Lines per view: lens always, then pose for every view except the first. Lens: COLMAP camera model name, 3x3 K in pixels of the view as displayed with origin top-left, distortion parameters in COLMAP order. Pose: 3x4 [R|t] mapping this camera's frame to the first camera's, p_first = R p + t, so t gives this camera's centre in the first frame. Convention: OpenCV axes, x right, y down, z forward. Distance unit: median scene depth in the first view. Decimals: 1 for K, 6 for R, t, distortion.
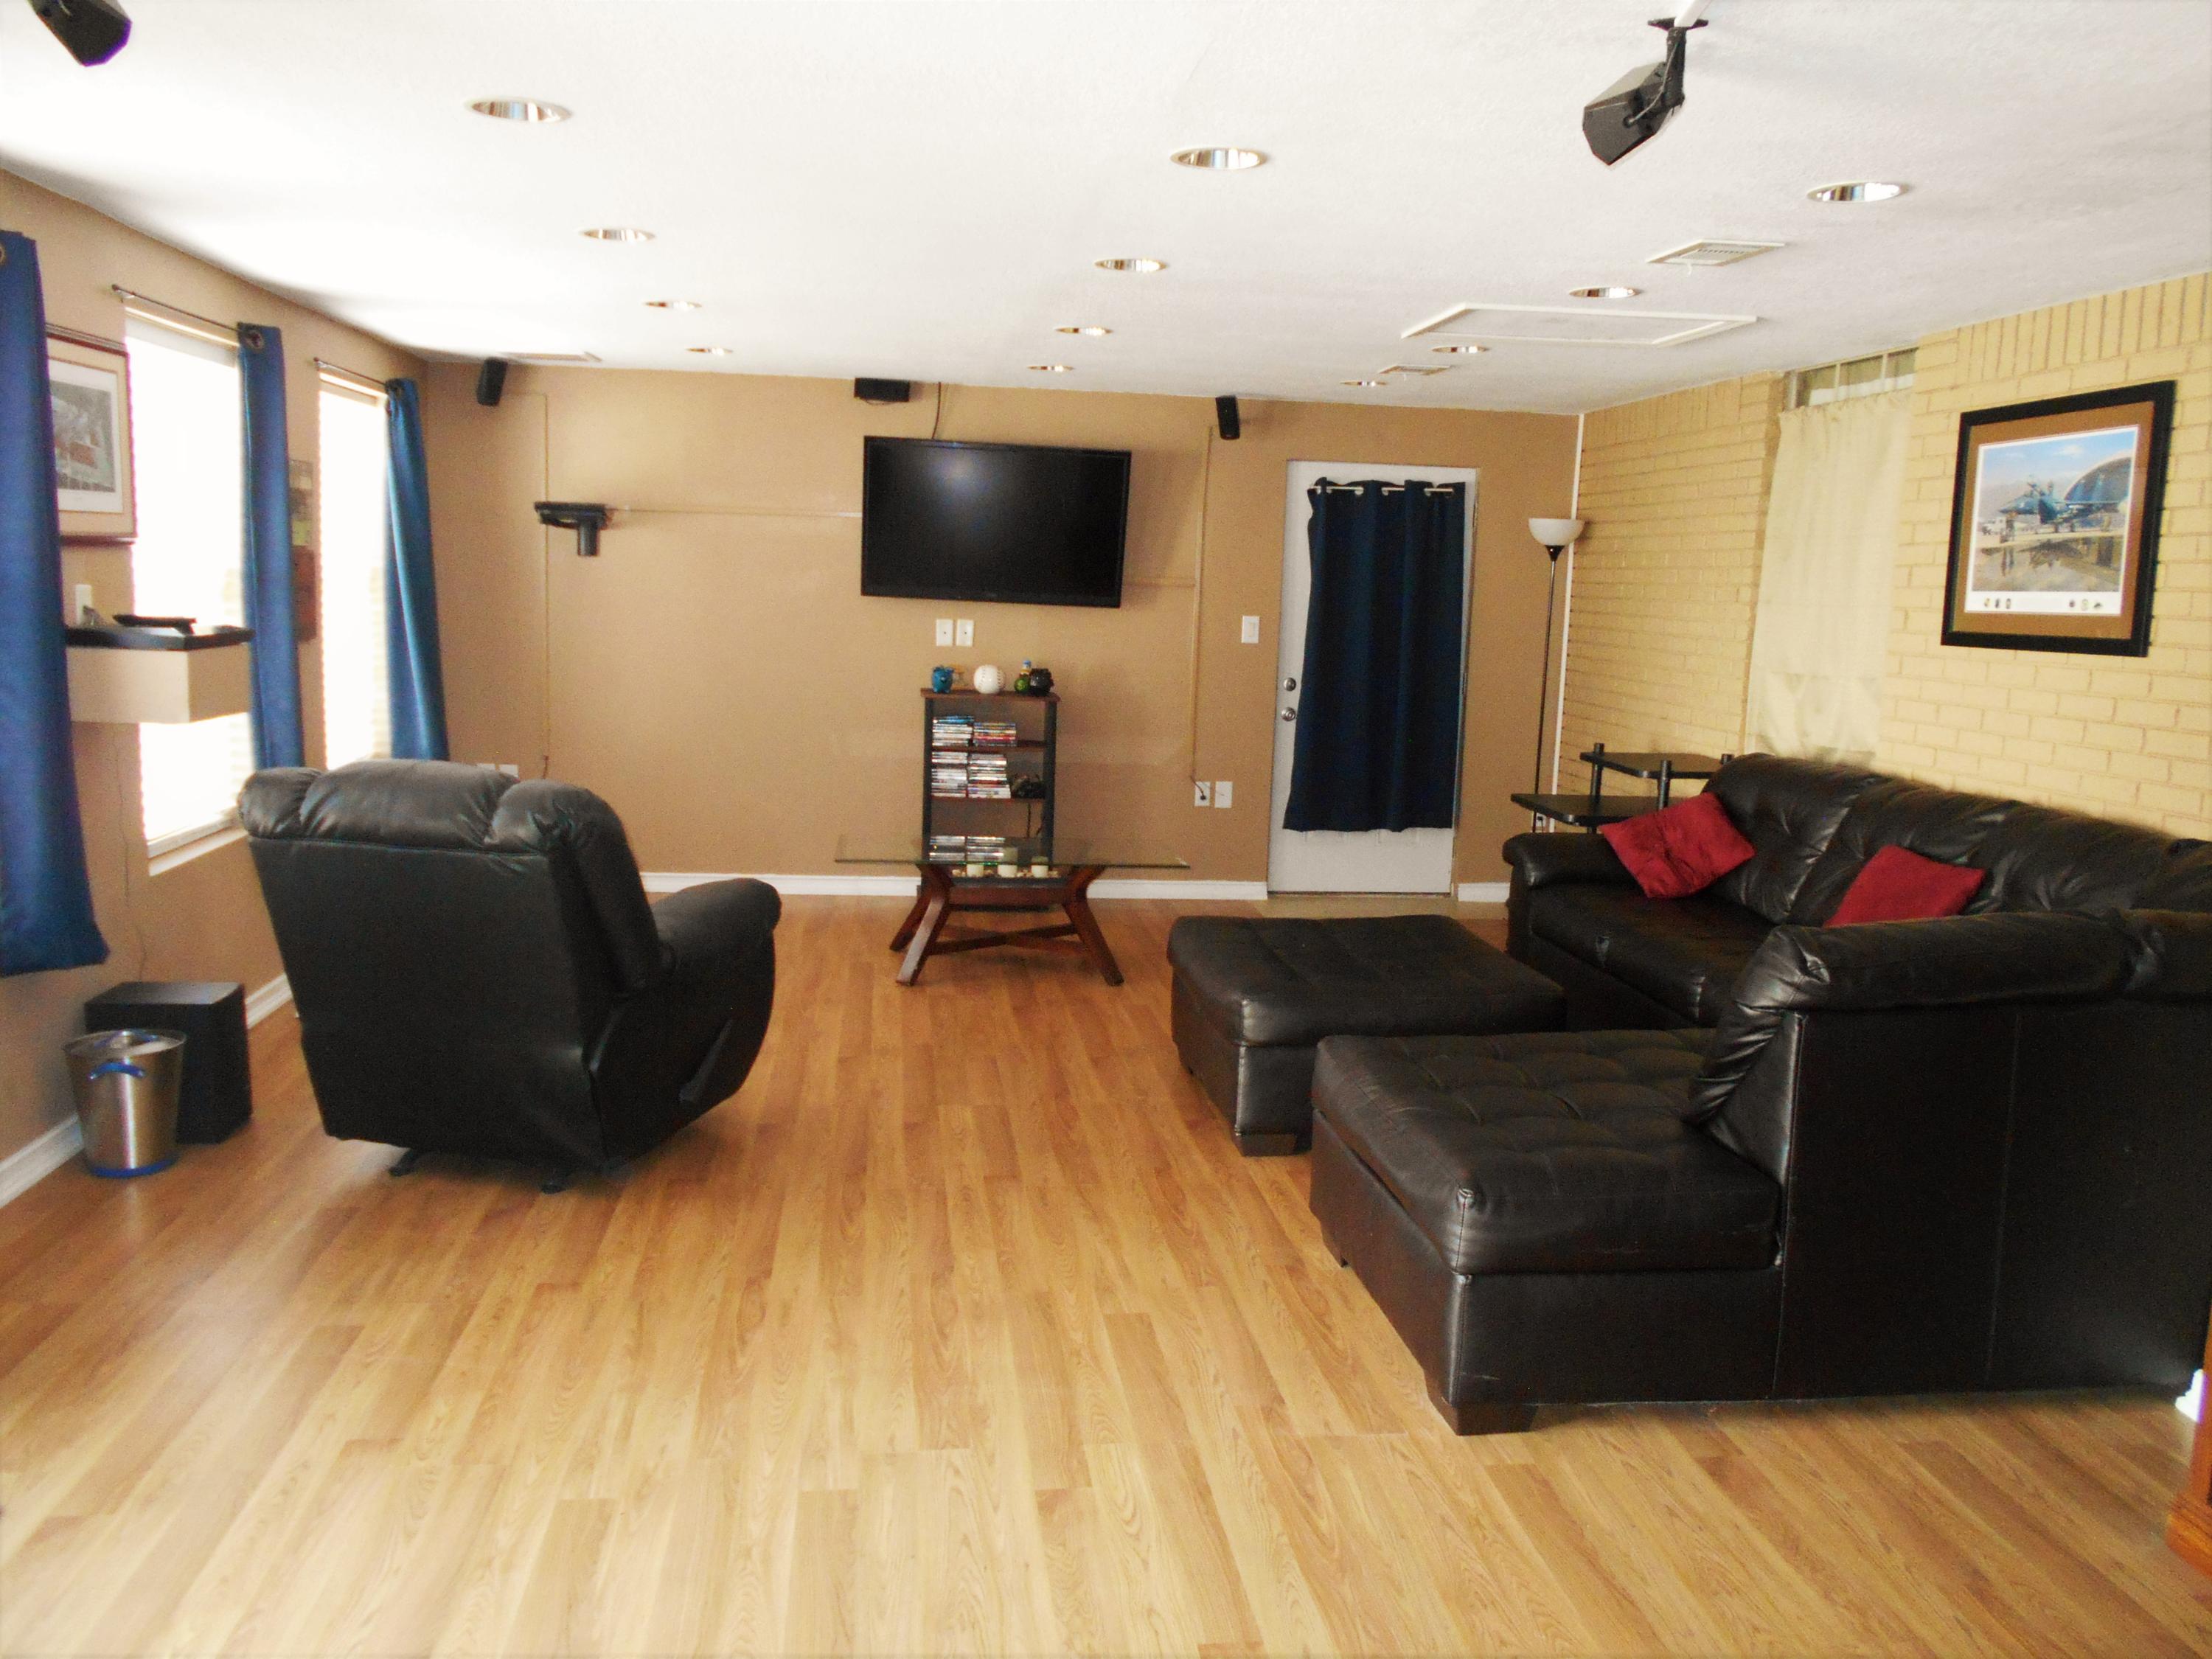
lens RADIAL K [[1744.7, 0, 1105.3], [0, 1744.7, 806.1], [0, 0, 1]] dist [-0.033260, 0.003452]
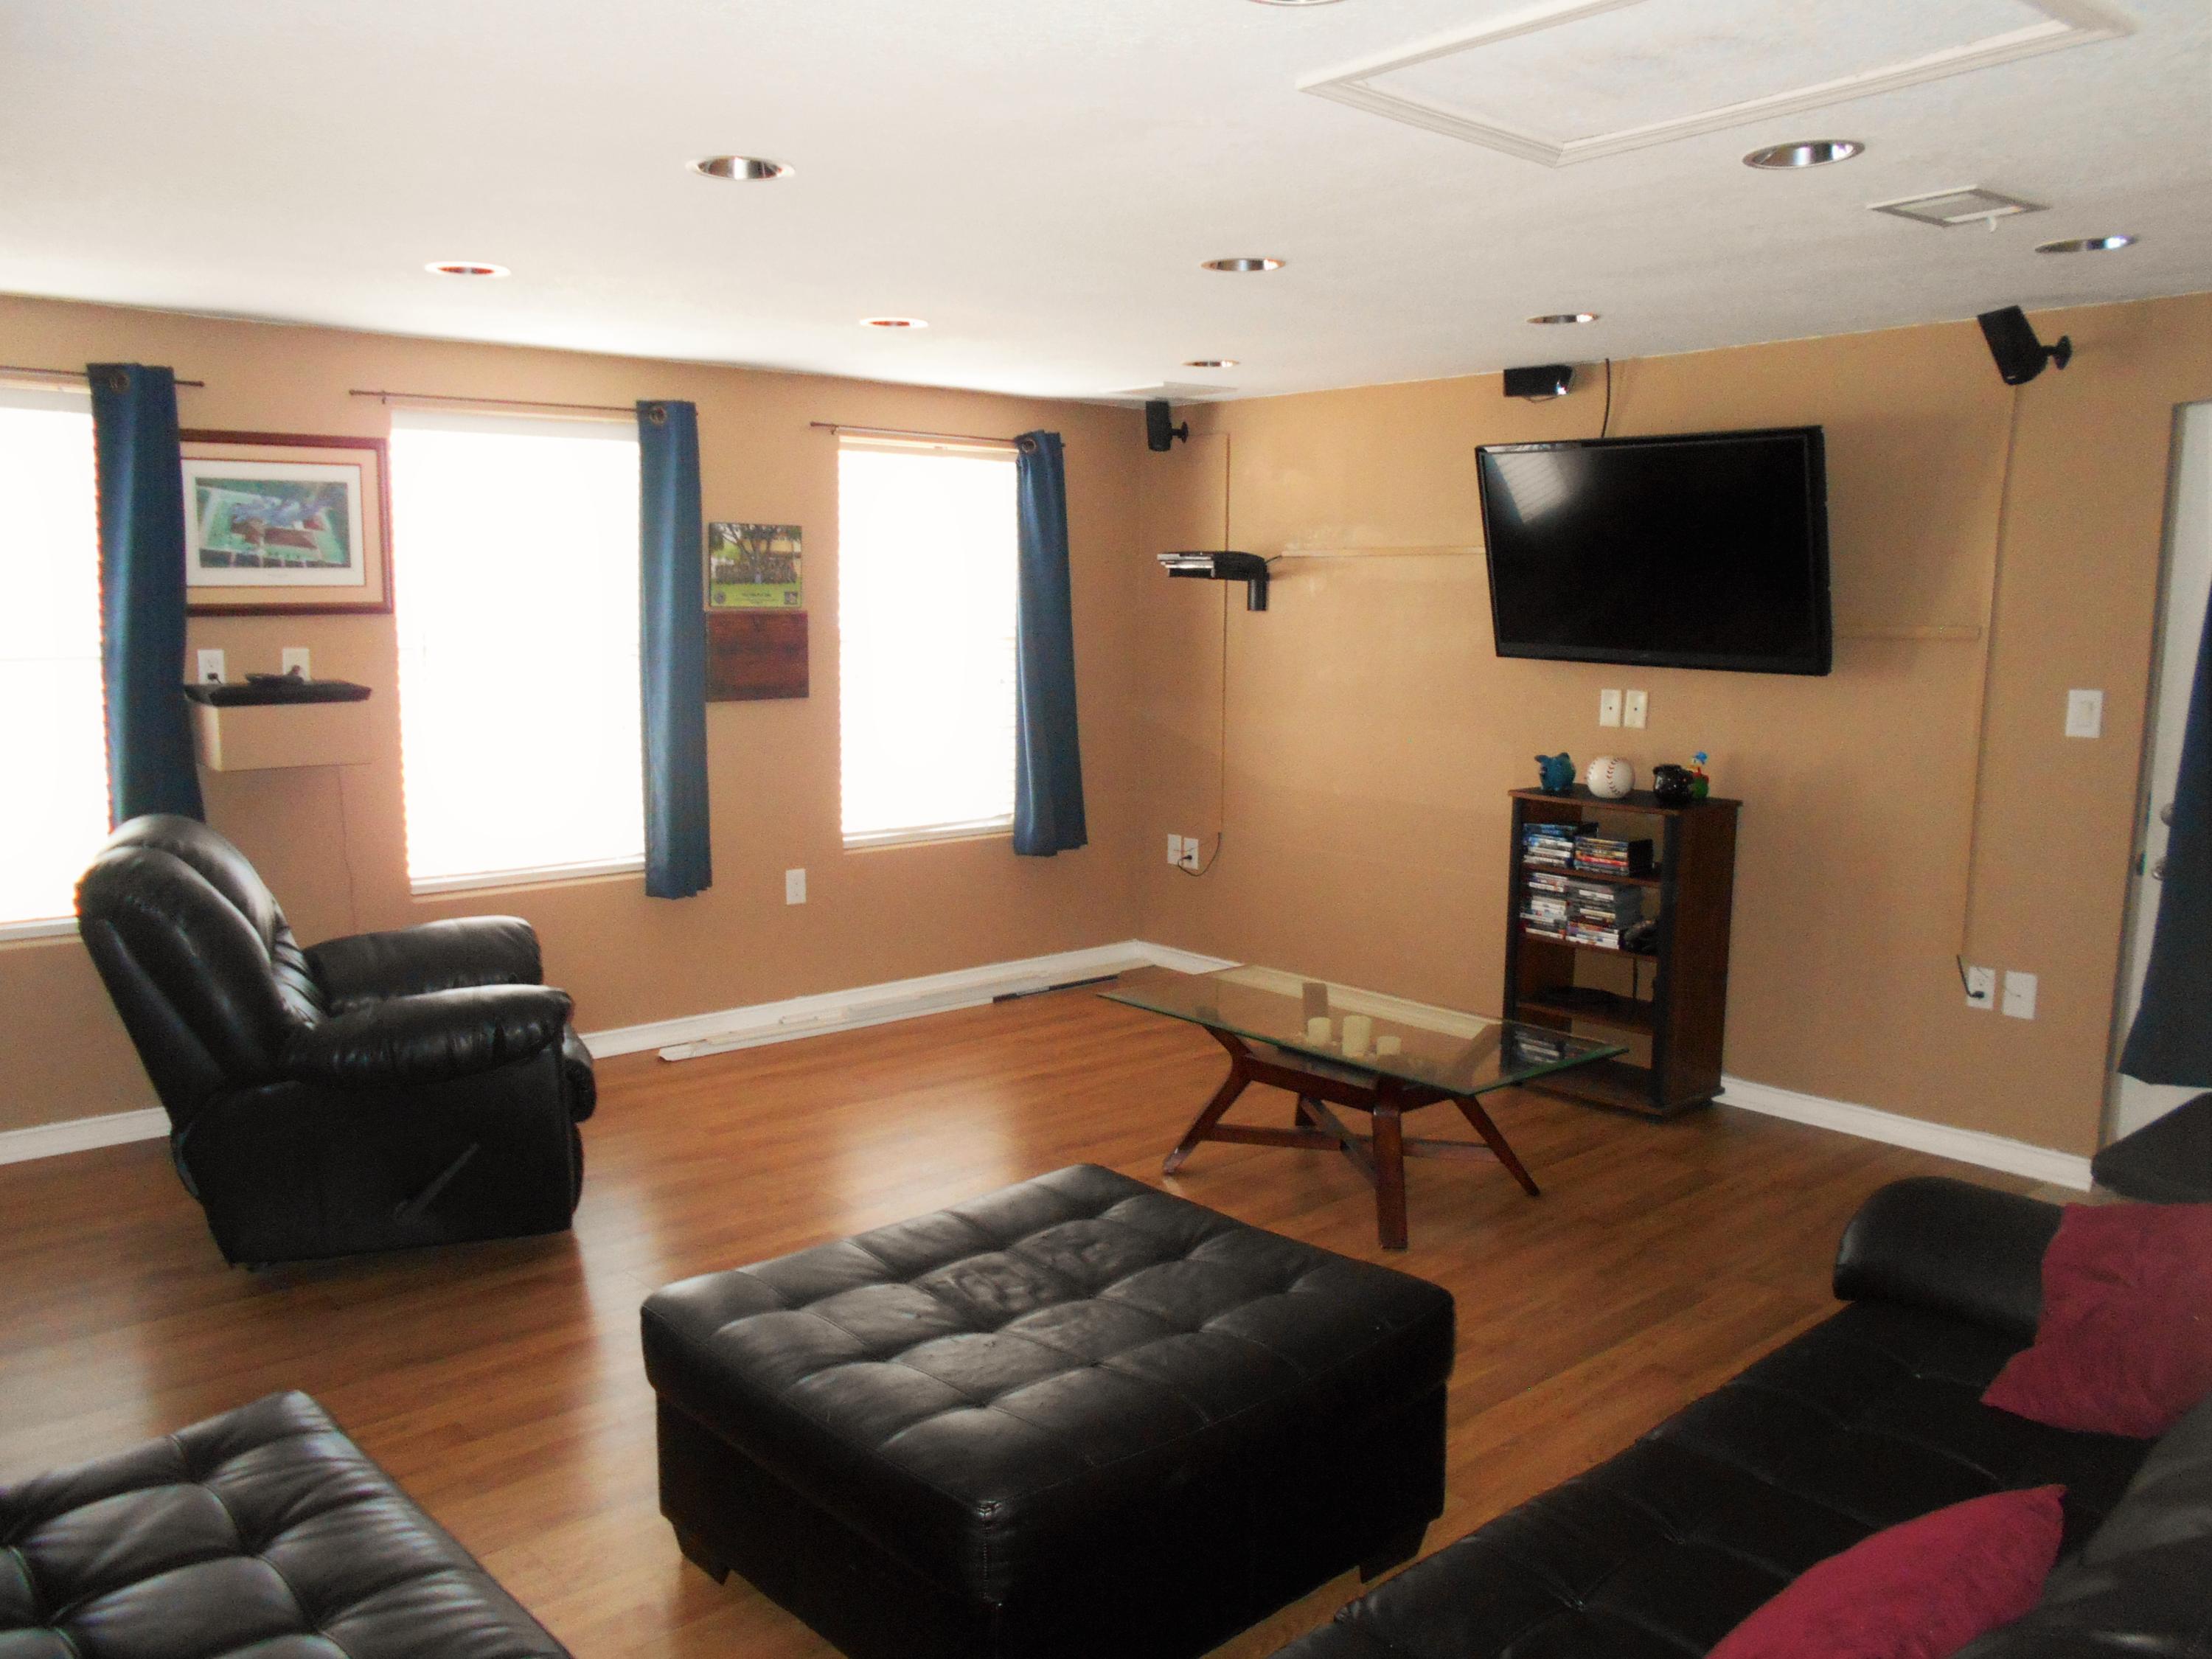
lens RADIAL K [[1705.6, 0, 1113.1], [0, 1705.6, 832.9], [0, 0, 1]] dist [-0.060003, 0.005915]
pose [[0.565873, 0.084596, -0.820141, 0.386894], [-0.097980, 0.994573, 0.034986, -0.055659], [0.818650, 0.060560, 0.571091, 0.461736]]
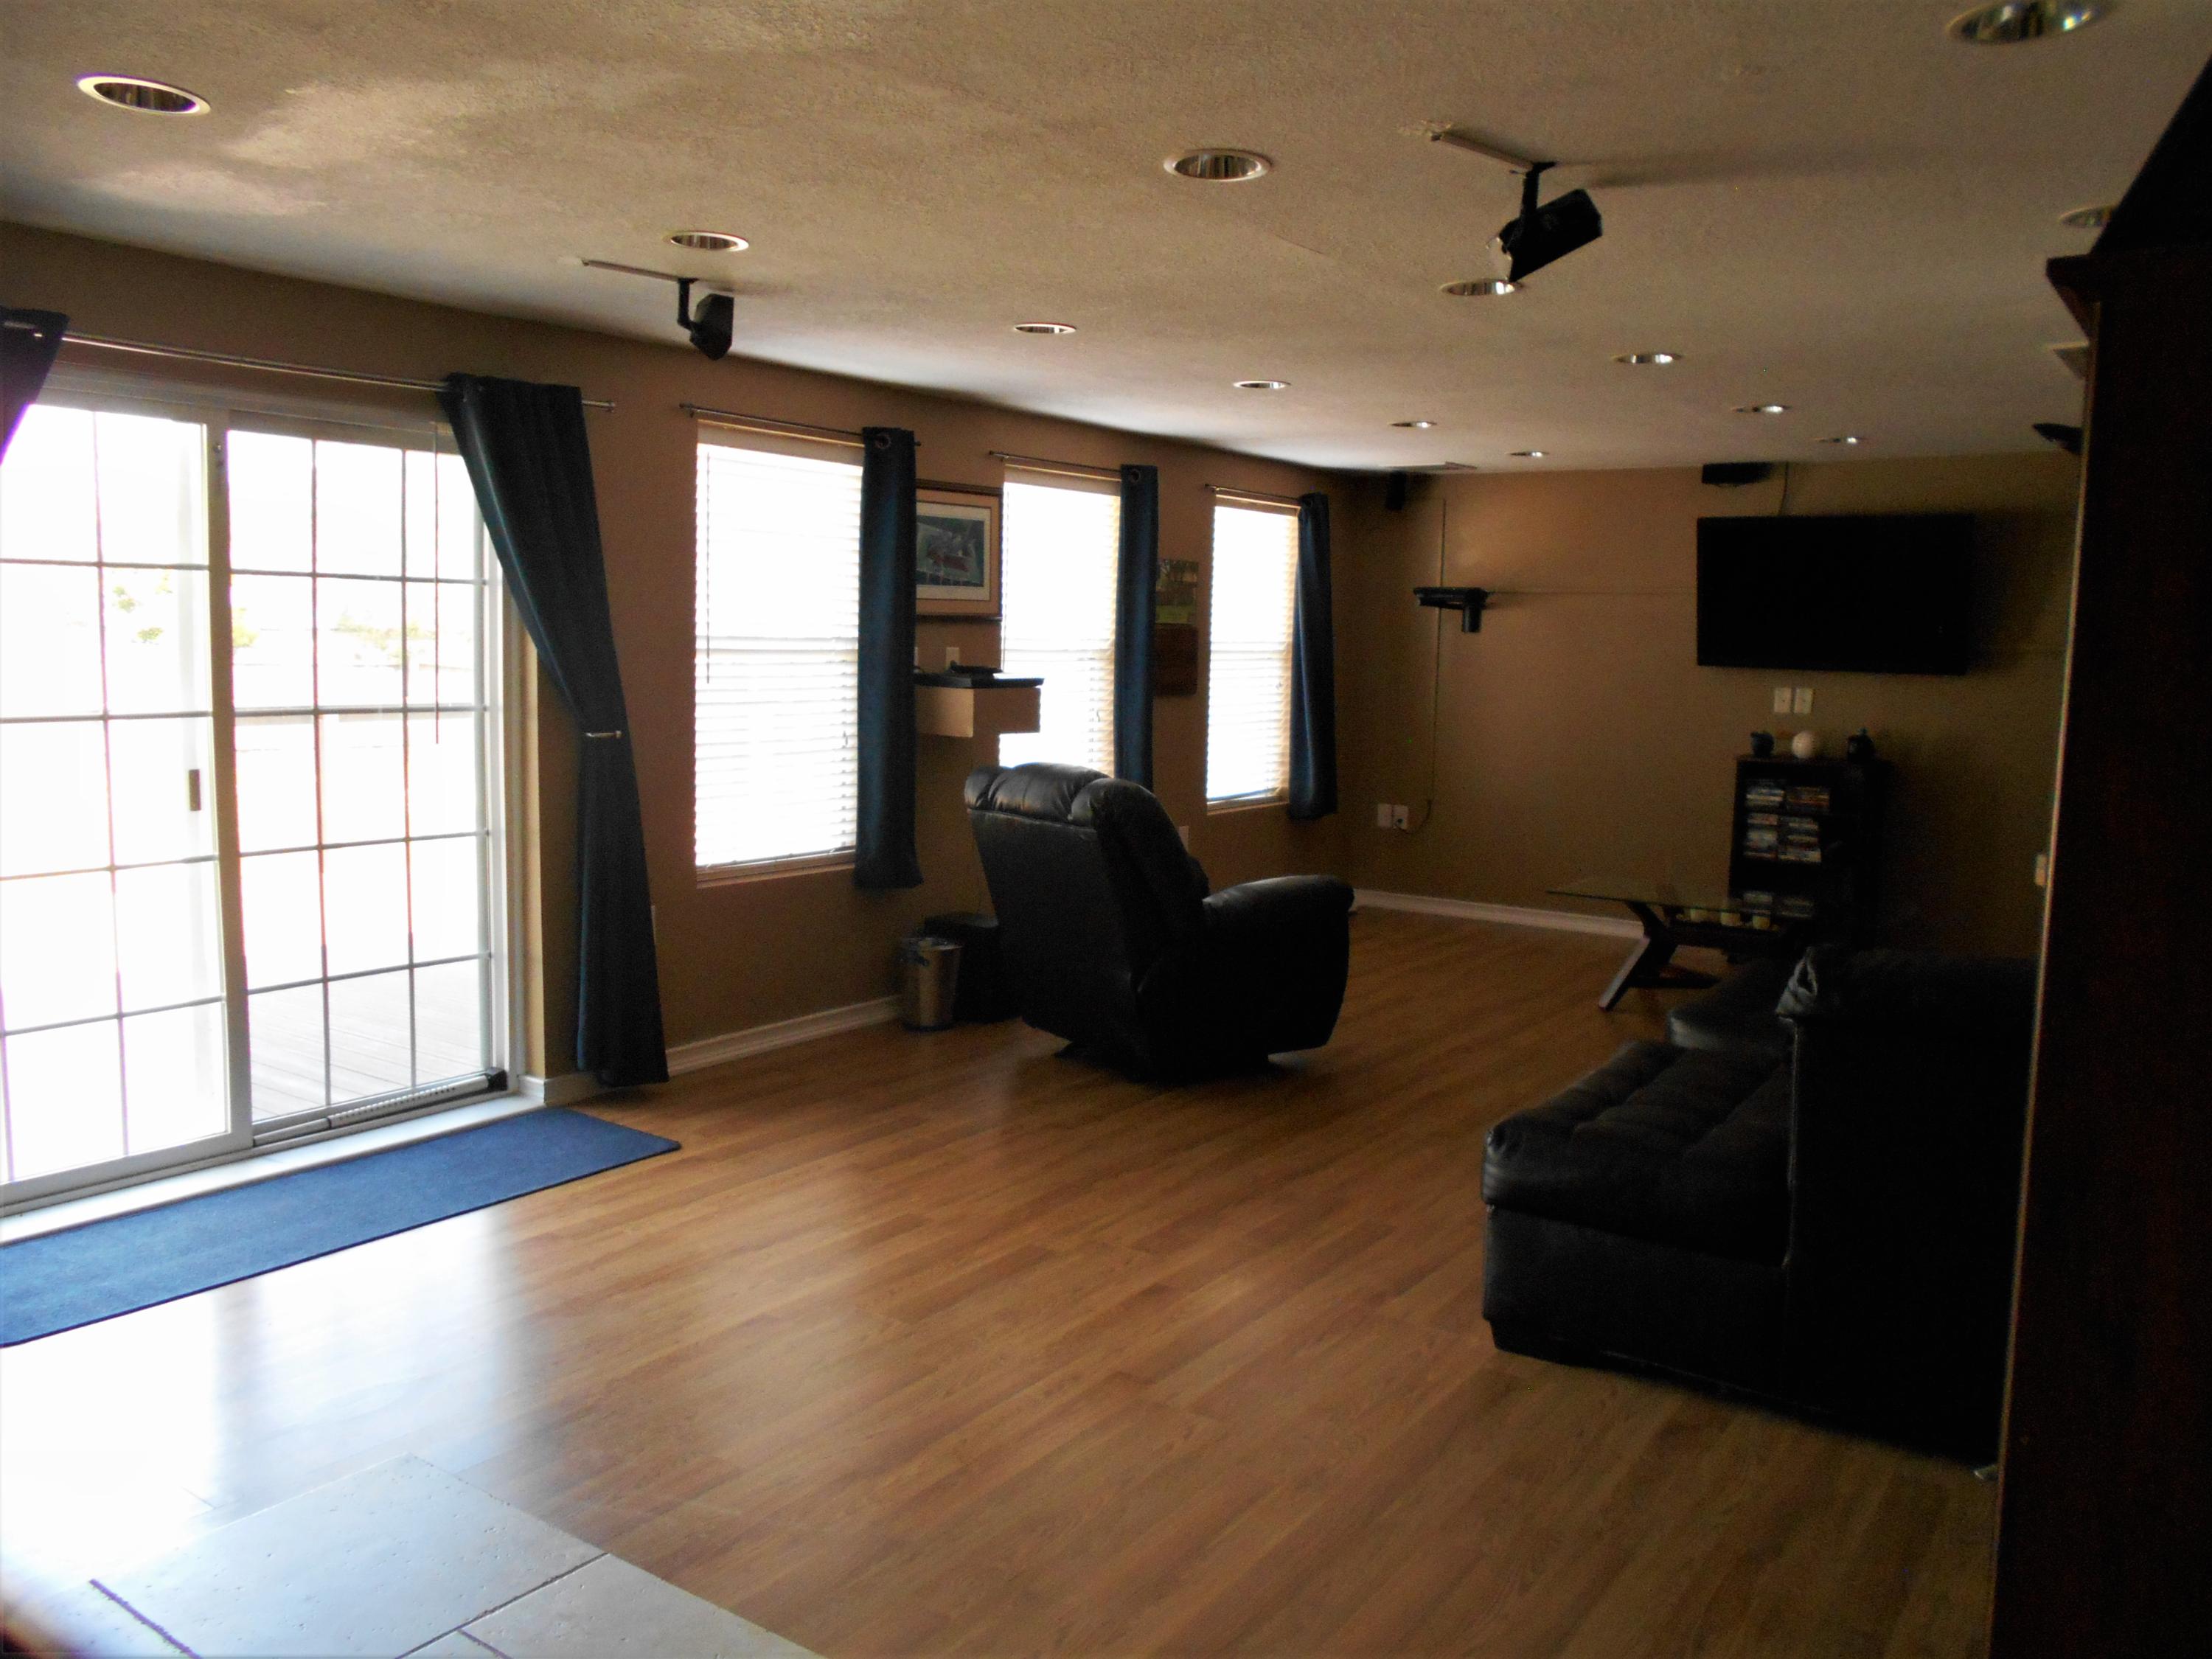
lens RADIAL K [[1704.1, 0, 1100.5], [0, 1704.1, 824.2], [0, 0, 1]] dist [-0.059464, 0.095622]
pose [[0.741851, 0.056143, -0.668211, 0.299778], [-0.083640, 0.996454, -0.009136, 0.018064], [0.665329, 0.062667, 0.743916, -0.017978]]
